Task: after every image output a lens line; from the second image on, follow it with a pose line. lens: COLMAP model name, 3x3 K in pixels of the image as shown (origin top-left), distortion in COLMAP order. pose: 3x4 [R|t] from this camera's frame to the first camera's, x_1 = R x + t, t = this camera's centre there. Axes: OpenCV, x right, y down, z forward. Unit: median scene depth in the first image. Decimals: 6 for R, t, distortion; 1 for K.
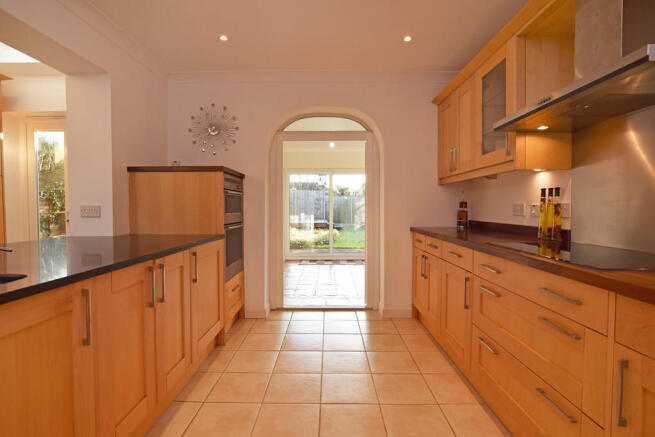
lens RADIAL K [[321.6, 0, 321.0], [0, 321.6, 216.5], [0, 0, 1]] dist [-0.014246, 0.000414]
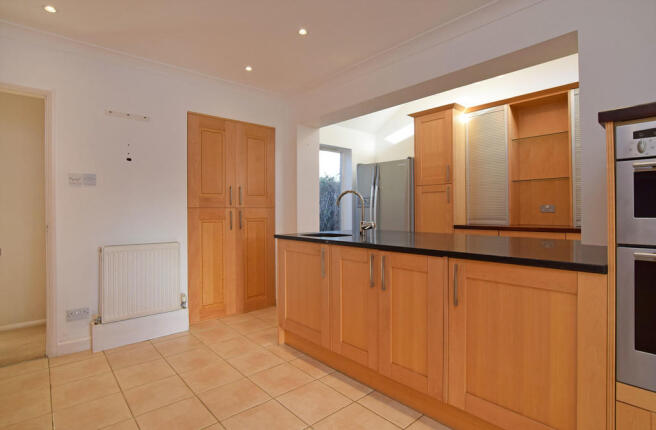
lens RADIAL K [[332.2, 0, 322.0], [0, 332.2, 207.5], [0, 0, 1]] dist [-0.024594, -0.000448]
pose [[-0.741121, -0.001527, -0.671369, 0.238671], [-0.014953, 0.999787, 0.014232, -0.020734], [0.671205, 0.020587, -0.740986, 0.891381]]
